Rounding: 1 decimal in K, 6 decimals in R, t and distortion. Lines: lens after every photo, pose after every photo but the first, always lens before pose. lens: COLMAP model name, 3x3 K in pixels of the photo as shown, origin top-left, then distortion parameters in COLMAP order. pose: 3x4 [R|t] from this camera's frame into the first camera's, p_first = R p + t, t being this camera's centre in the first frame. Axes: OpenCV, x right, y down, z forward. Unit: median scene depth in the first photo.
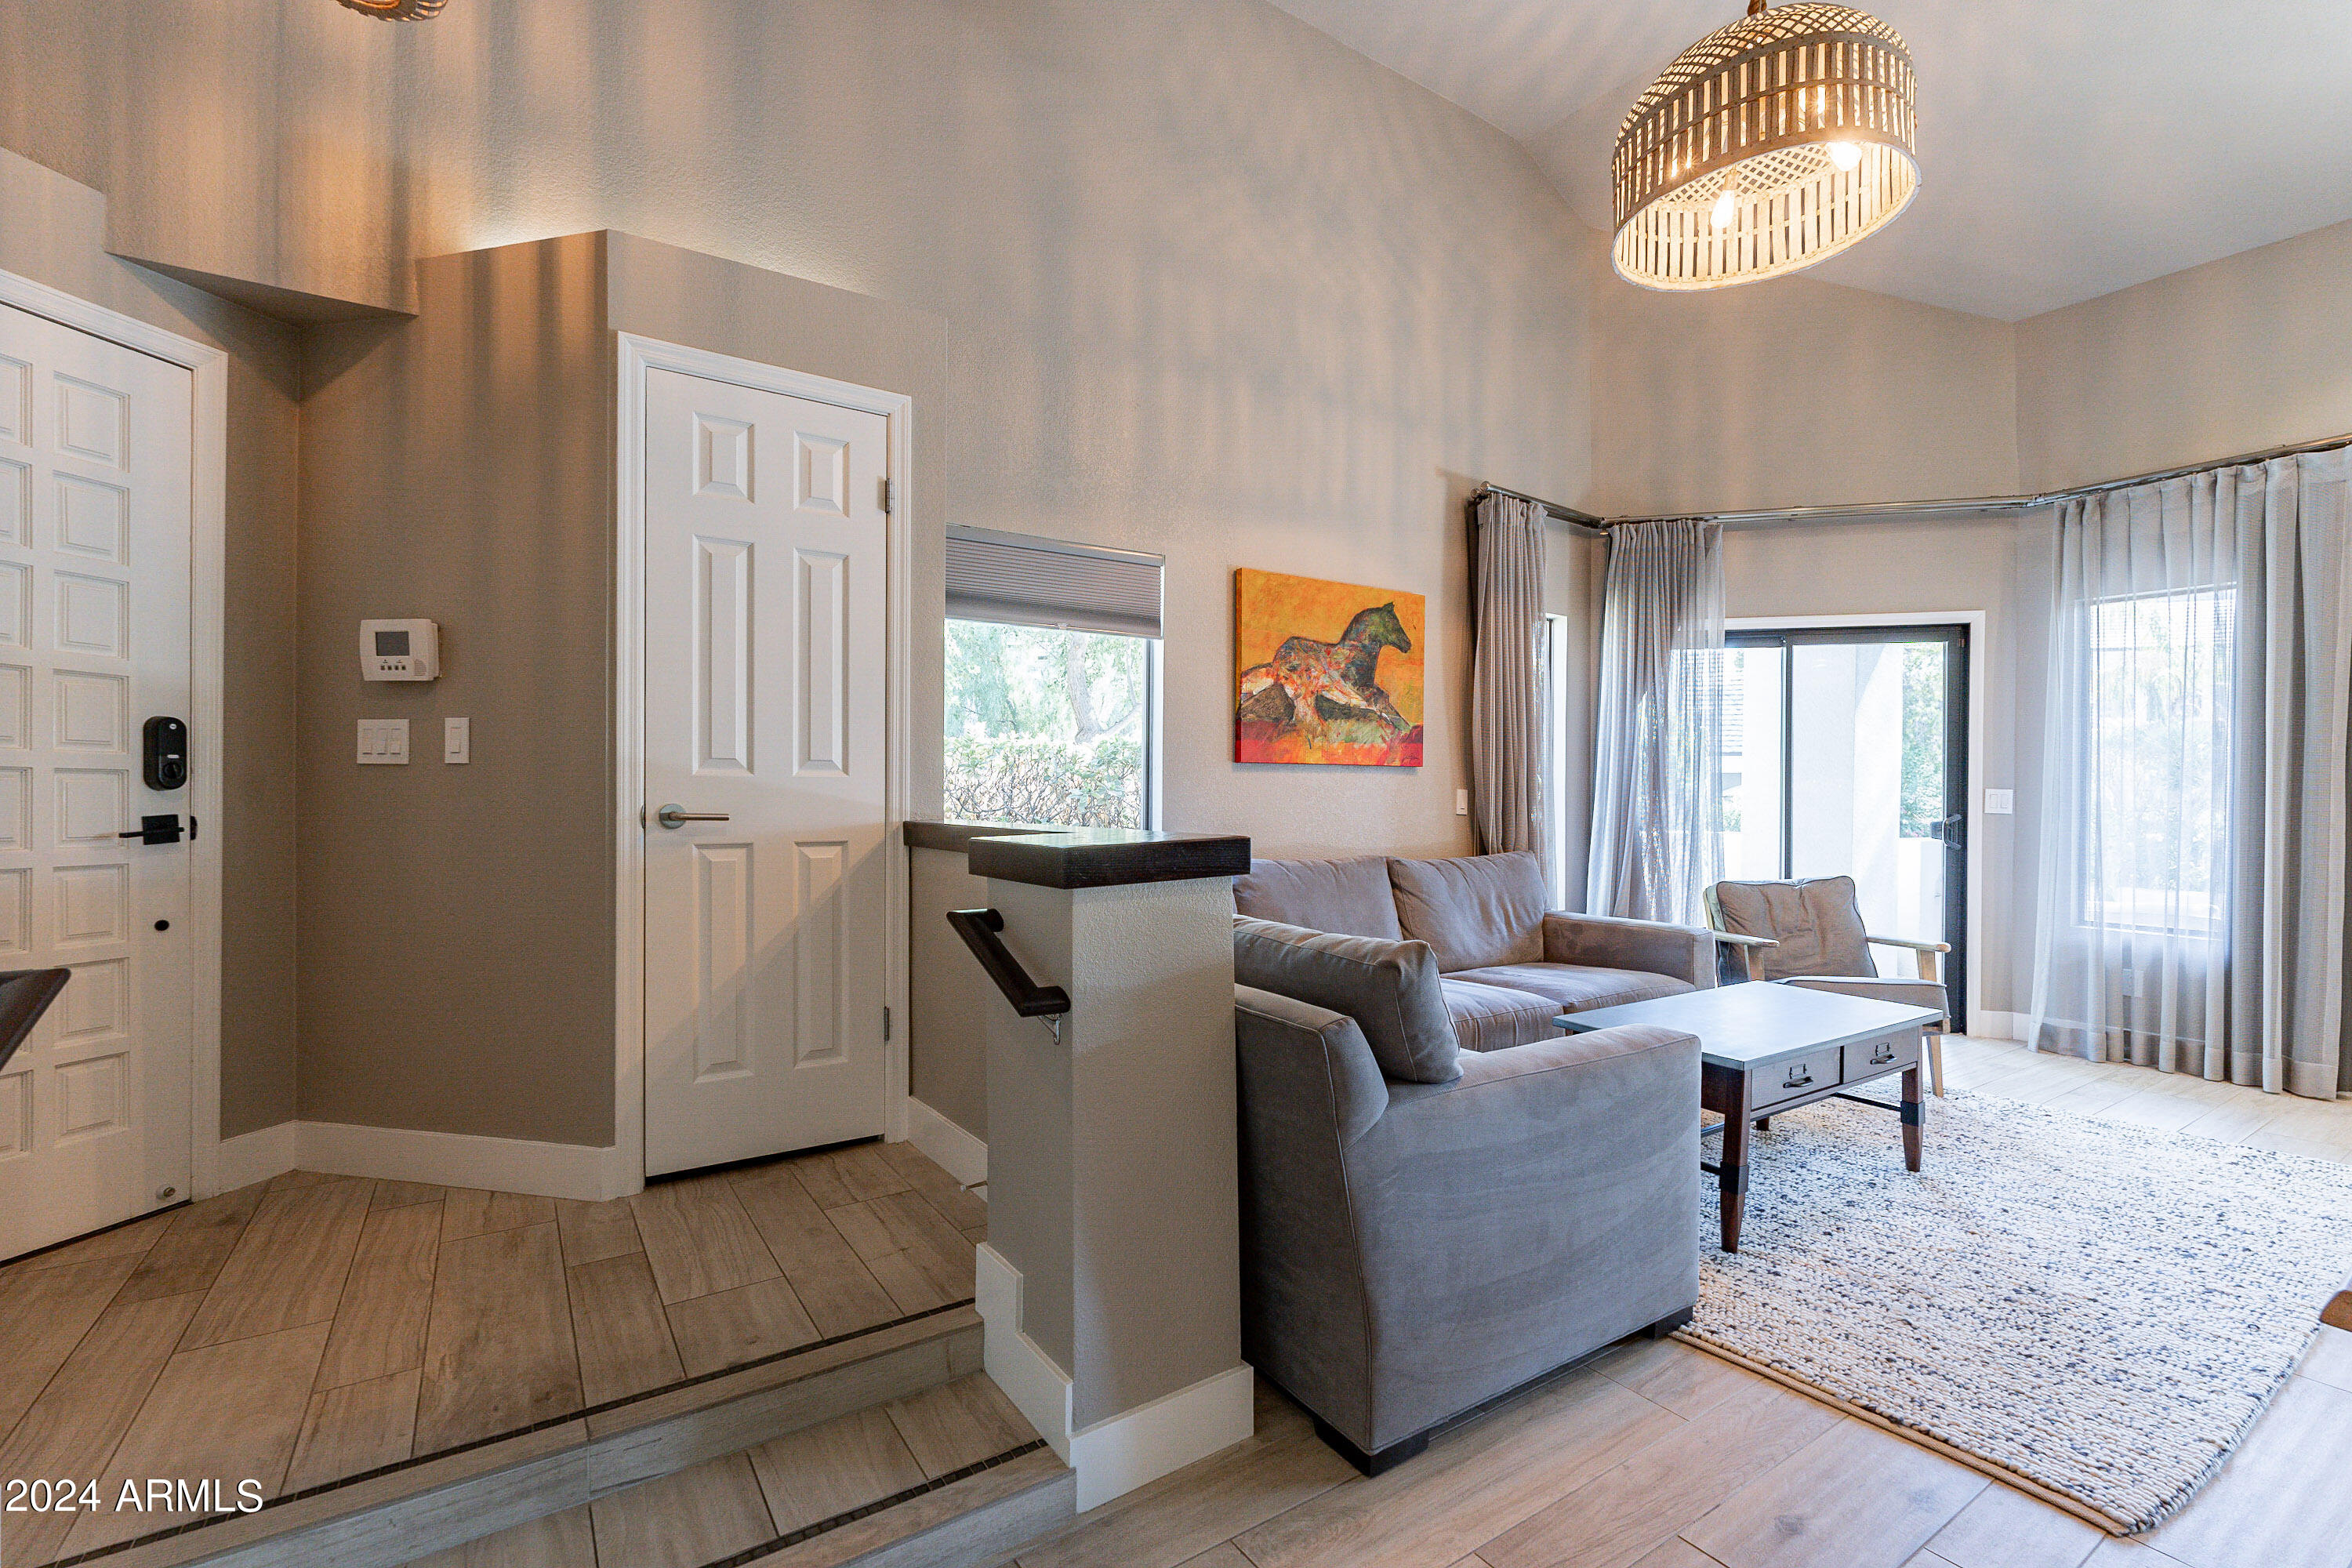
lens RADIAL K [[1036.8, 0, 1176.6], [0, 1036.8, 797.8], [0, 0, 1]] dist [0.001511, -0.000590]
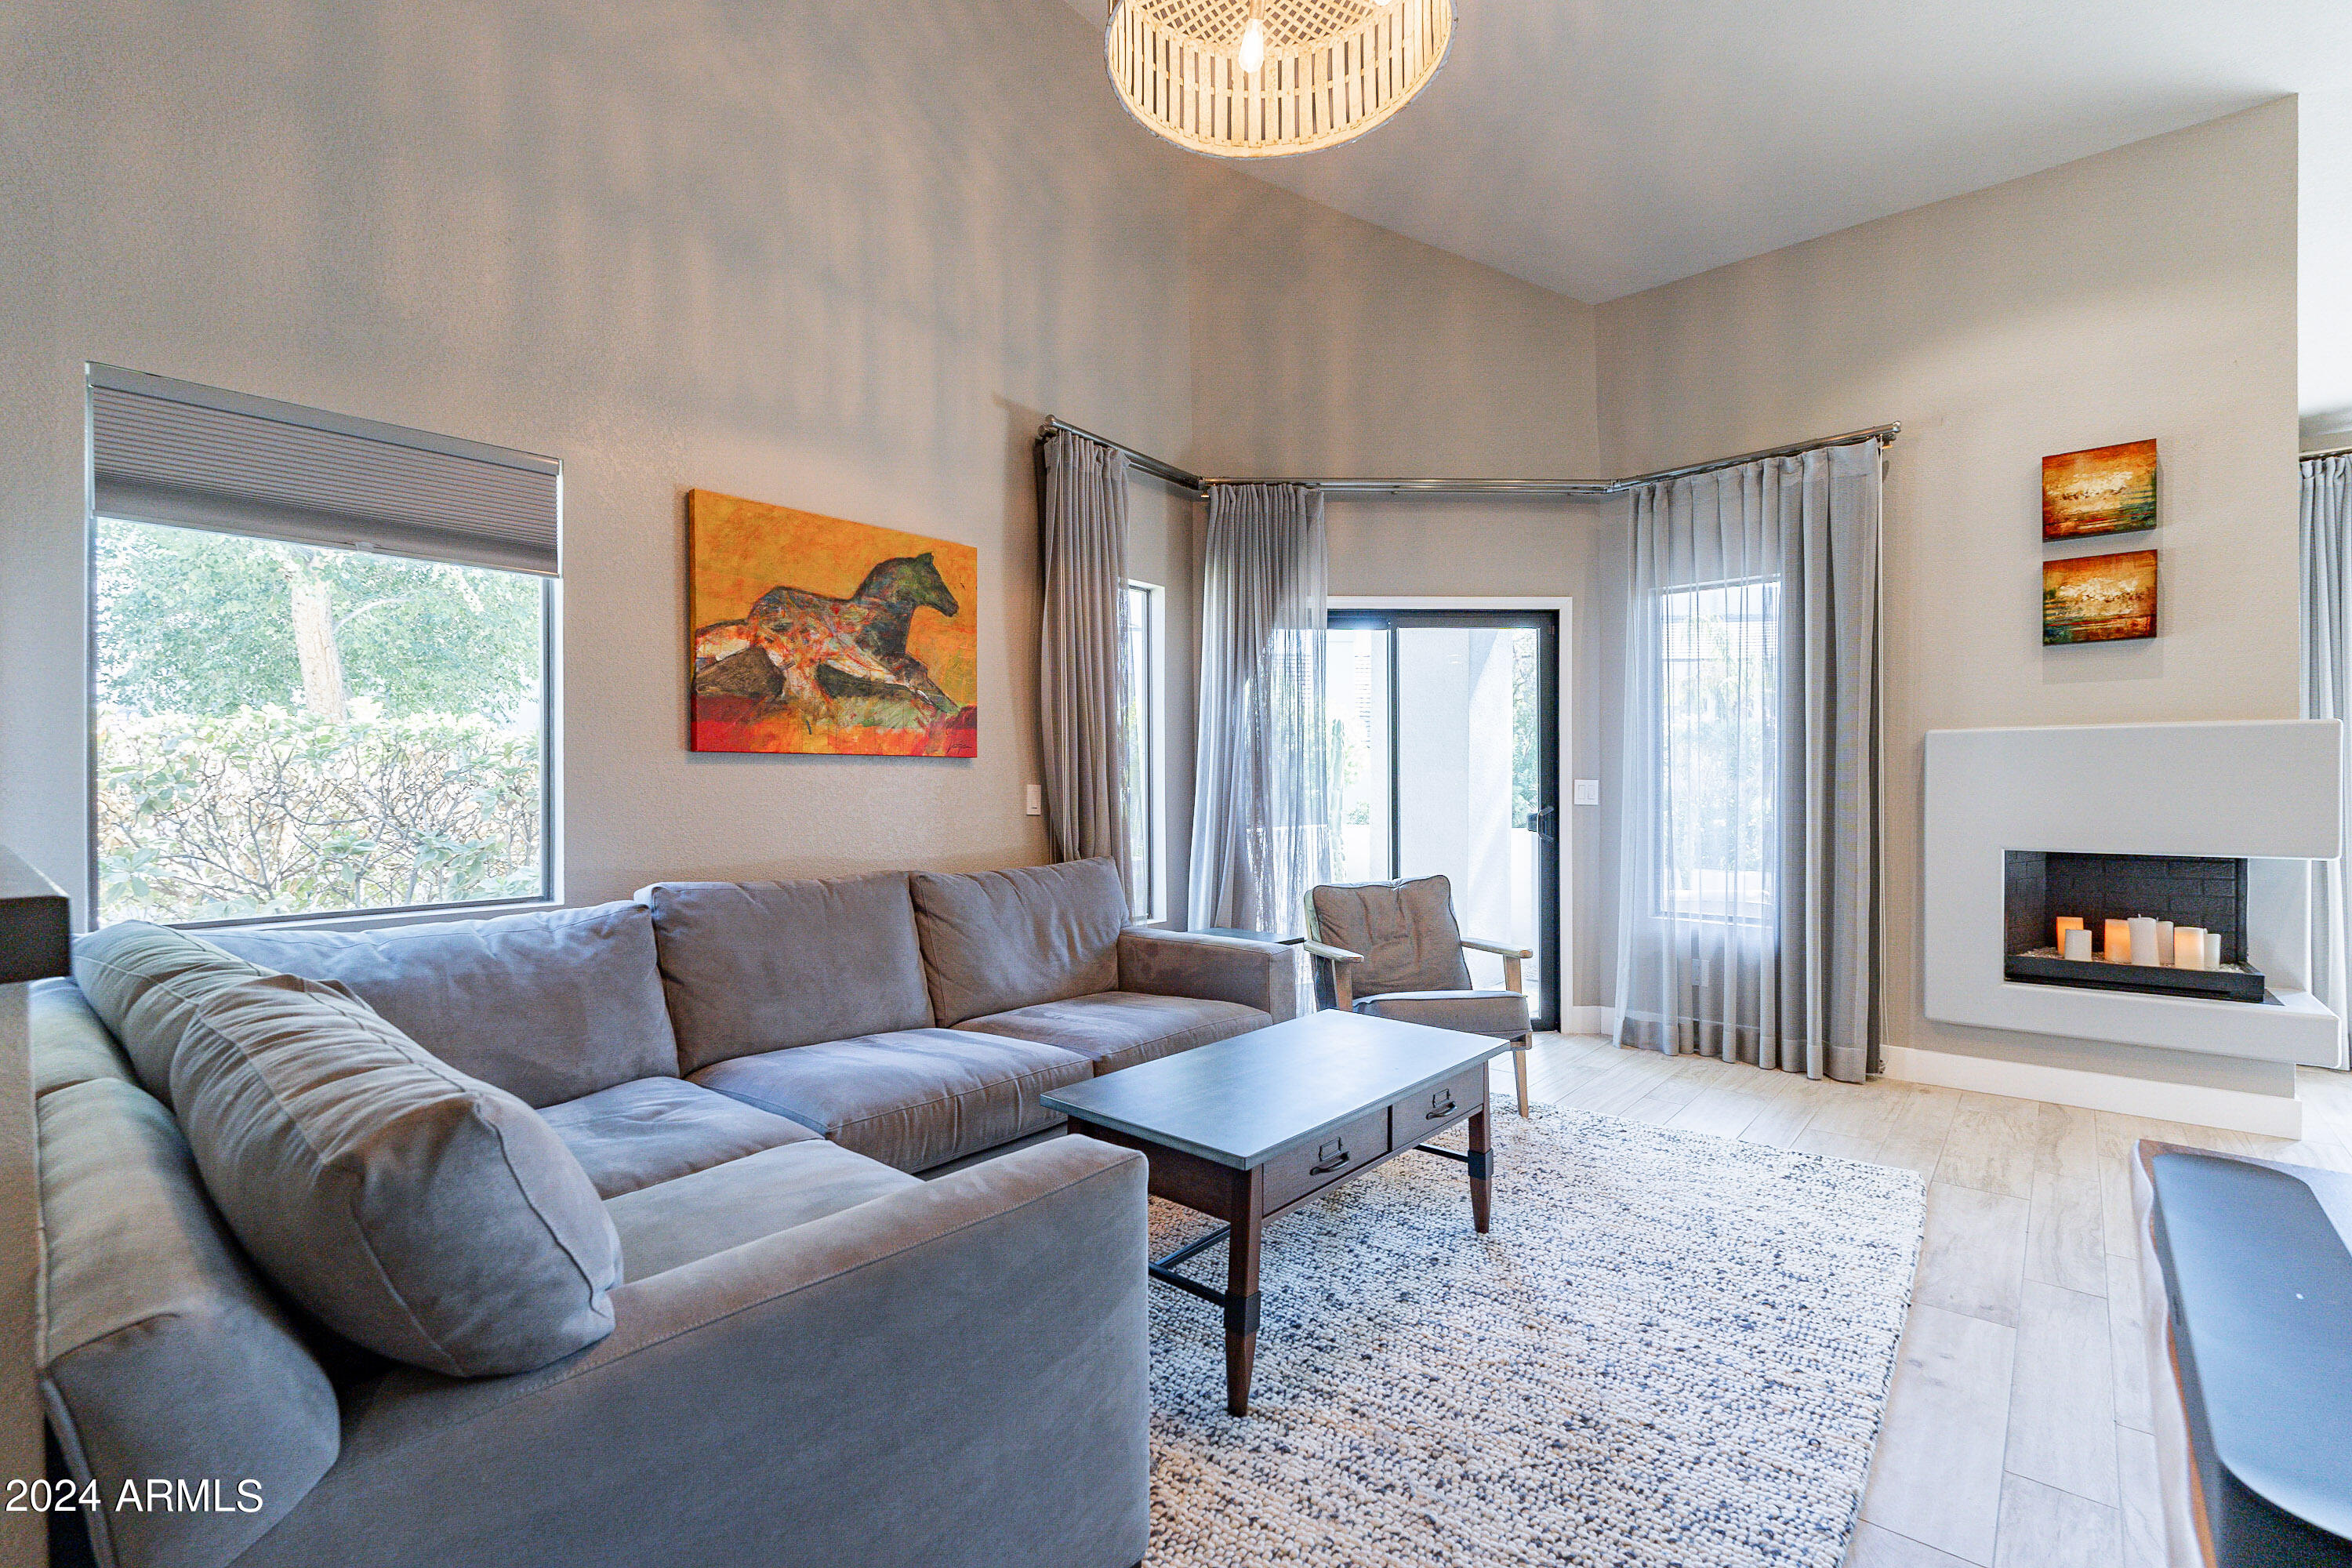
lens RADIAL K [[1039.5, 0, 1173.1], [0, 1039.5, 792.8], [0, 0, 1]] dist [-0.001250, 0.000322]
pose [[0.963909, -0.010941, 0.266006, 0.186871], [0.011233, 0.999937, 0.000423, -0.001010], [-0.265994, 0.002581, 0.963971, 0.189544]]
